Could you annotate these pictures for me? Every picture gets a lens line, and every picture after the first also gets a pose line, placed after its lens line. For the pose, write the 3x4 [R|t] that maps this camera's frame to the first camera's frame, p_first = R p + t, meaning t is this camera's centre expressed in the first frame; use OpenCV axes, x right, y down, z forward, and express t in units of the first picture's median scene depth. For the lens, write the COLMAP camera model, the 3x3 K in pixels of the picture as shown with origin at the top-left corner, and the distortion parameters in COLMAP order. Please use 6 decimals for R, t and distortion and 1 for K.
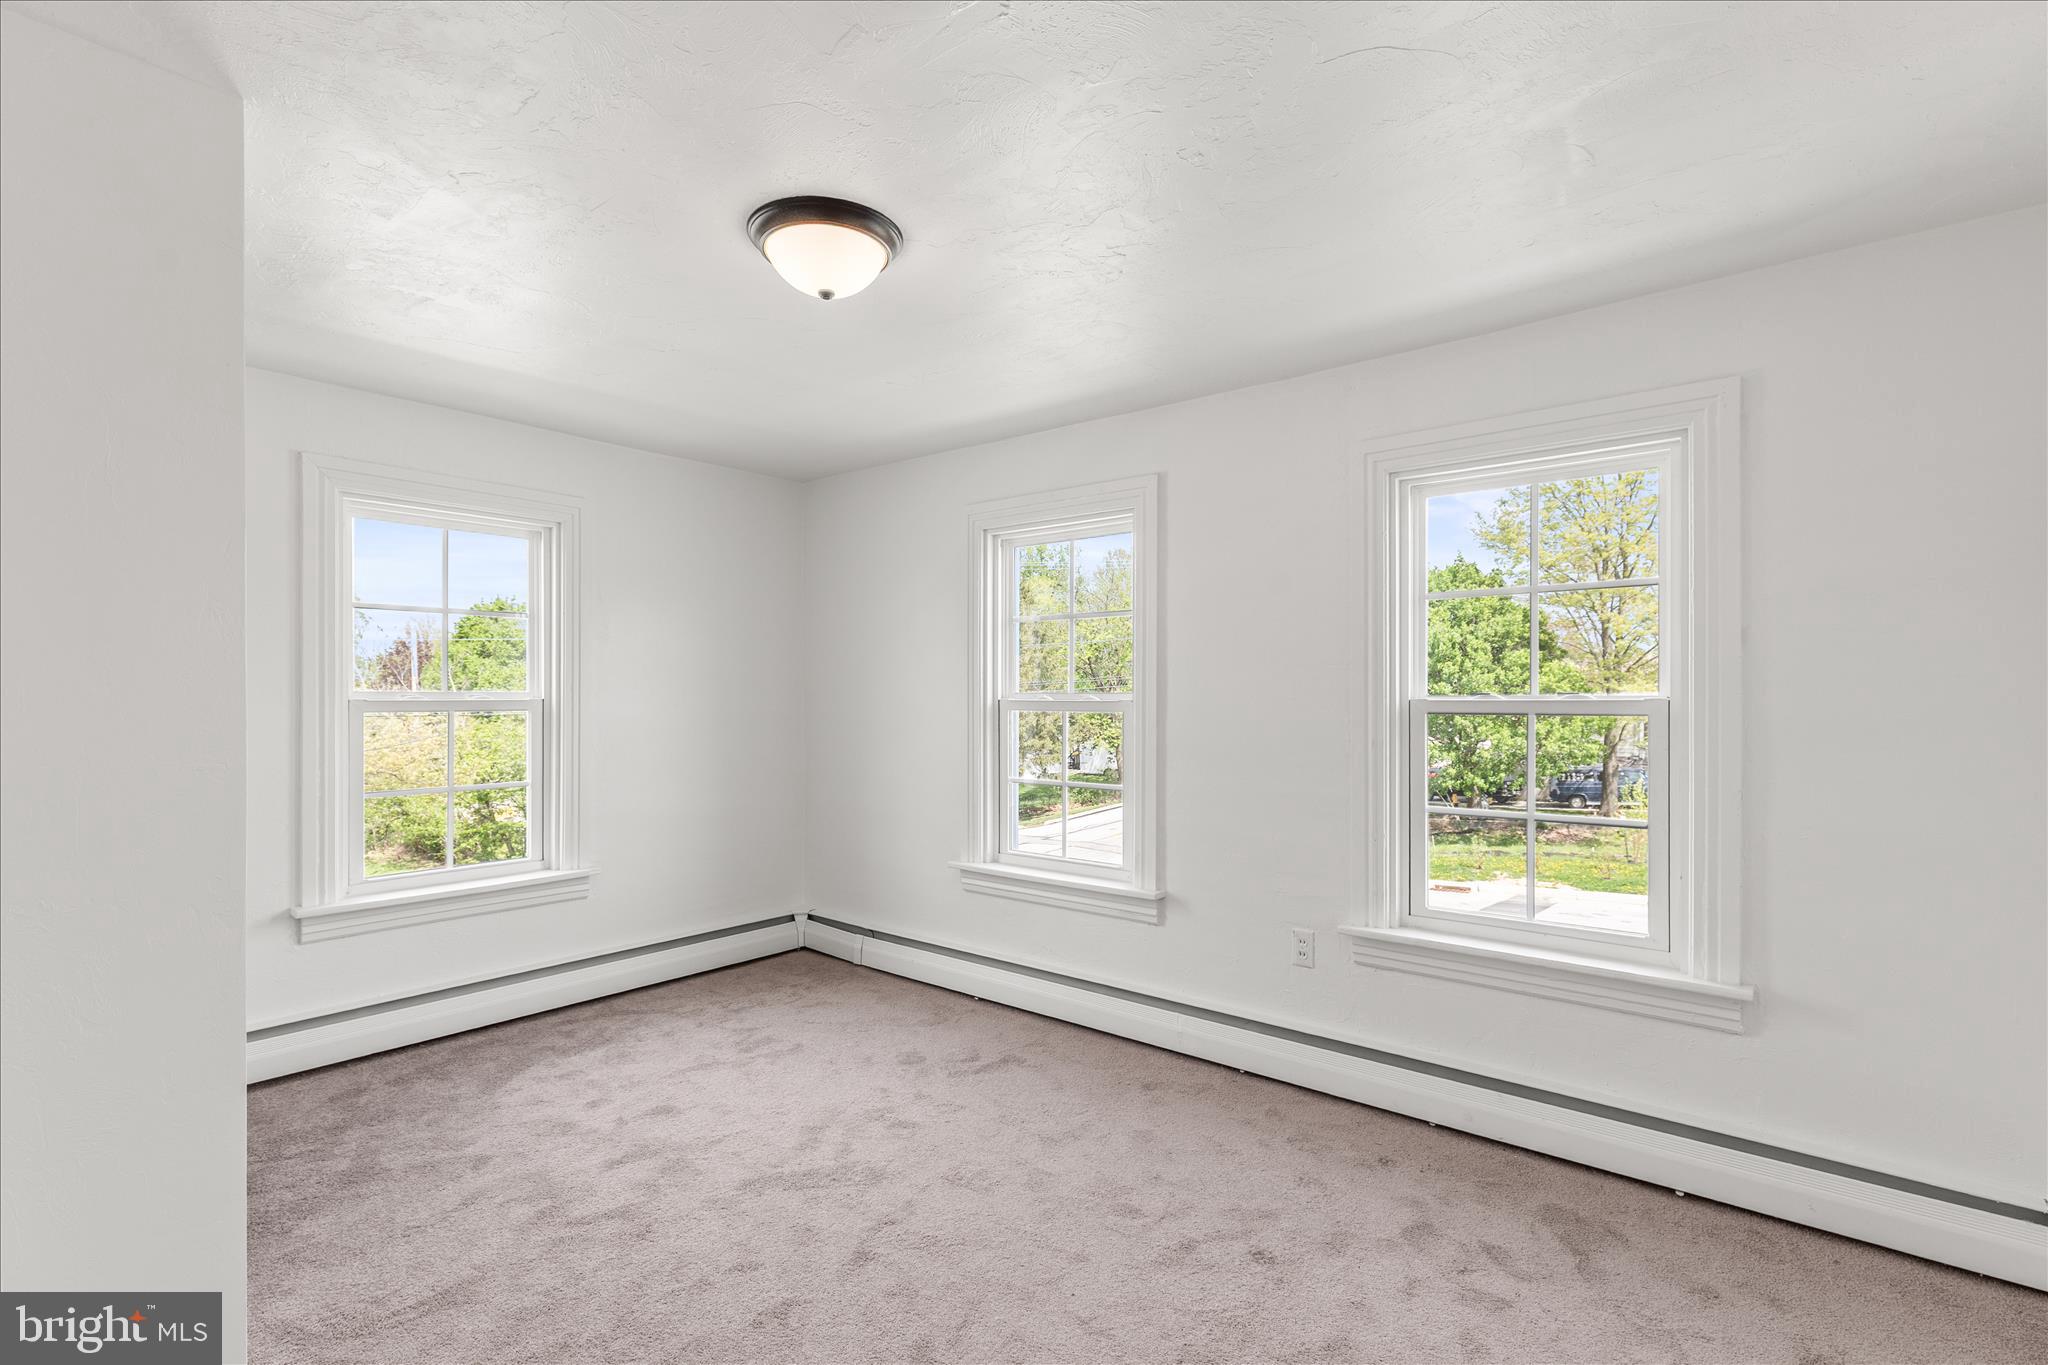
lens RADIAL K [[927.4, 0, 1026.5], [0, 927.4, 691.2], [0, 0, 1]] dist [0.000807, -0.000494]
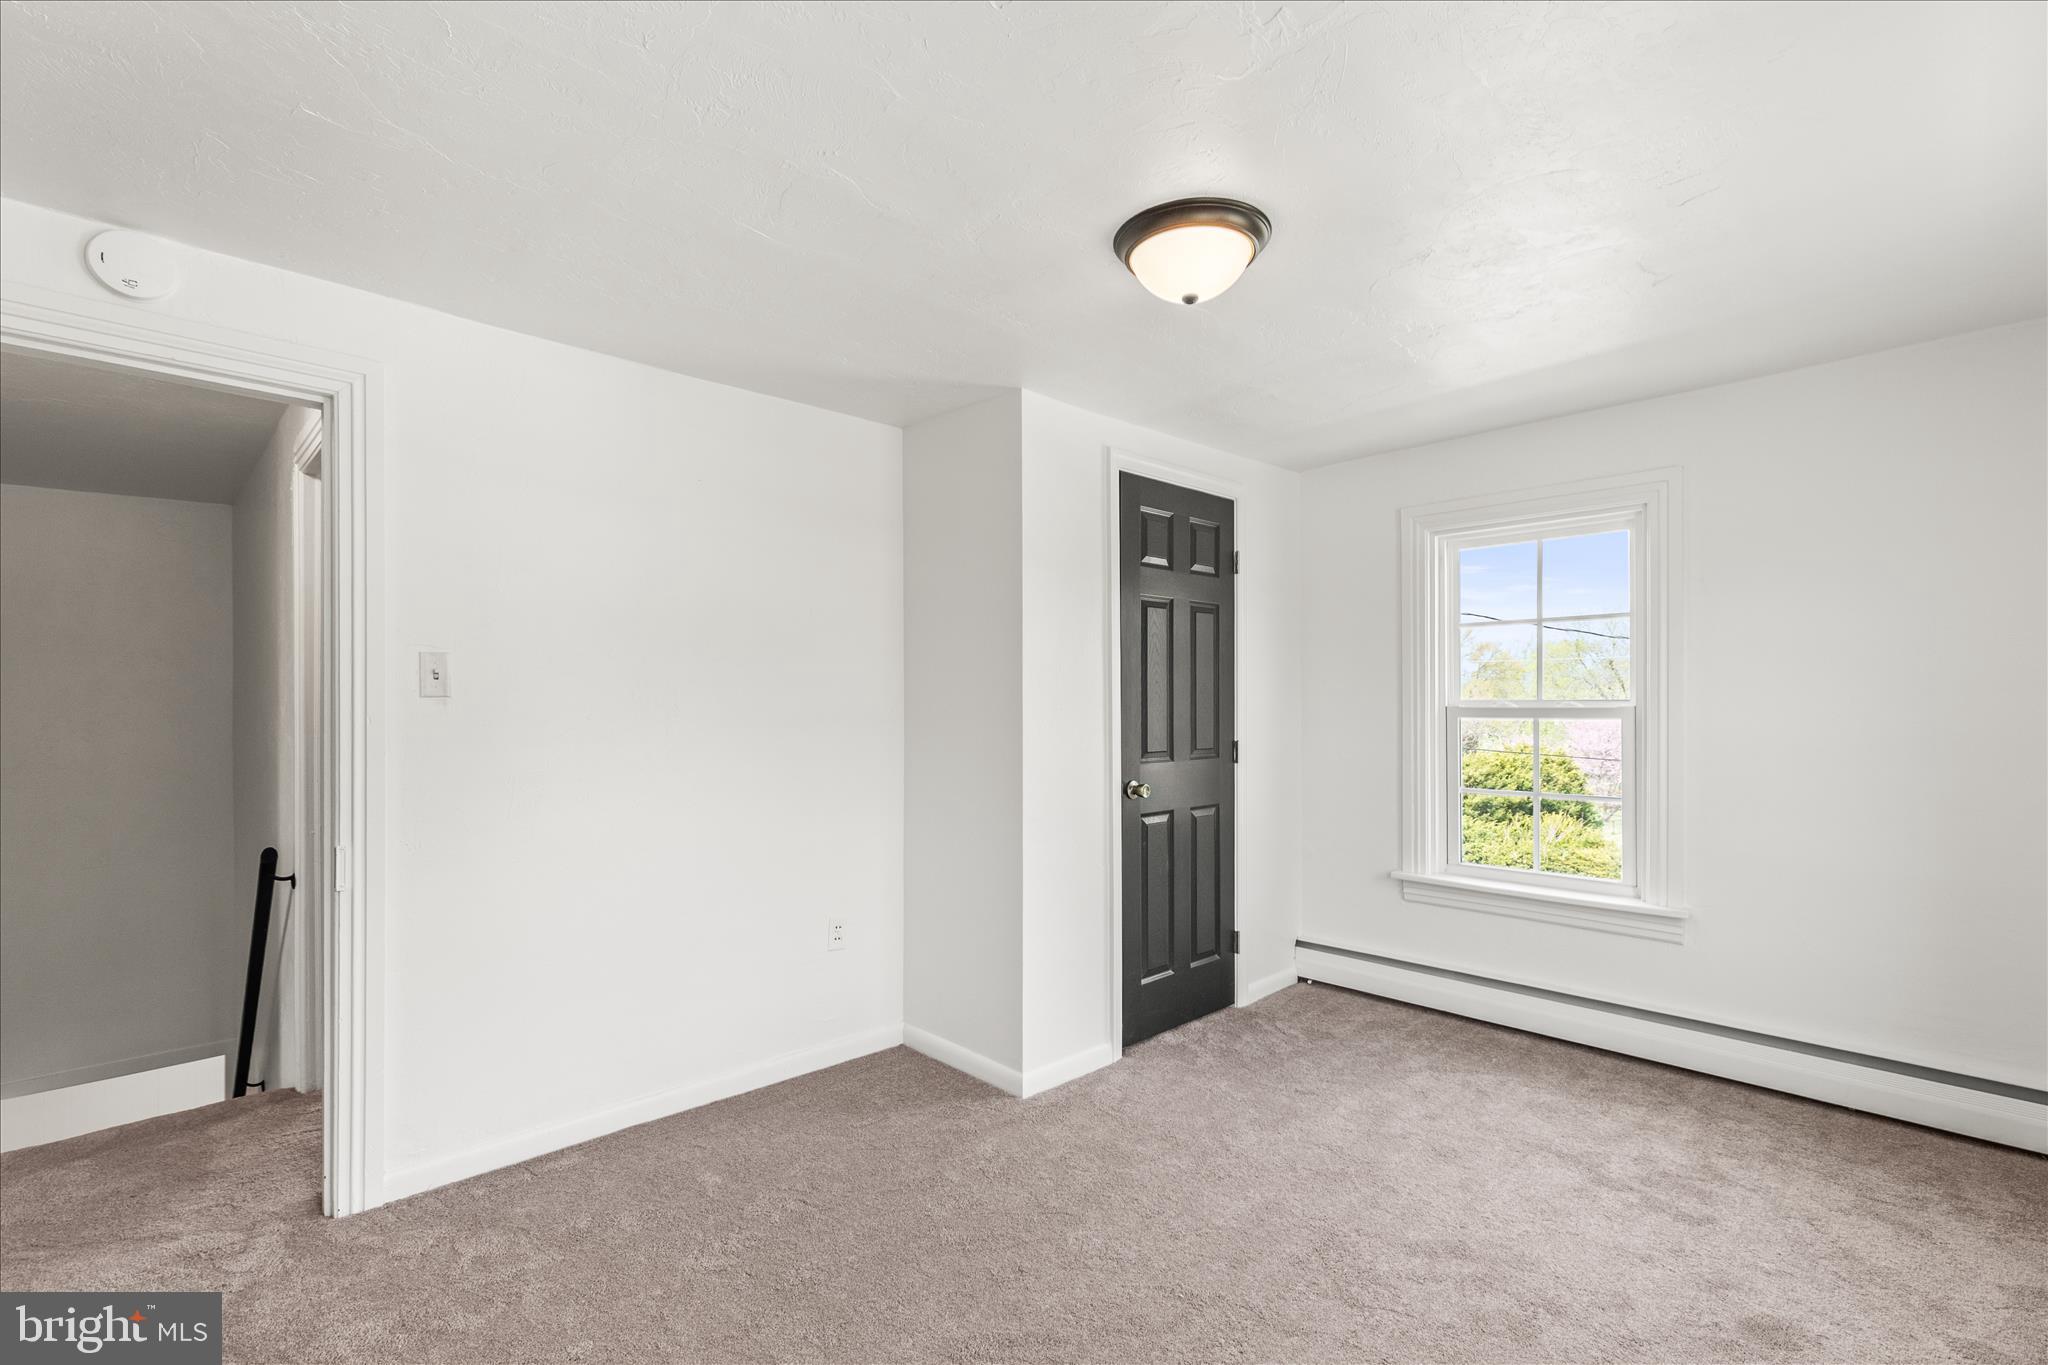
lens RADIAL K [[927.4, 0, 1026.5], [0, 927.4, 691.2], [0, 0, 1]] dist [0.000807, -0.000494]
pose [[-0.095215, -0.007439, -0.995429, 0.482751], [0.003650, 0.999963, -0.007822, -0.002109], [0.995450, -0.004378, -0.095185, 0.569340]]
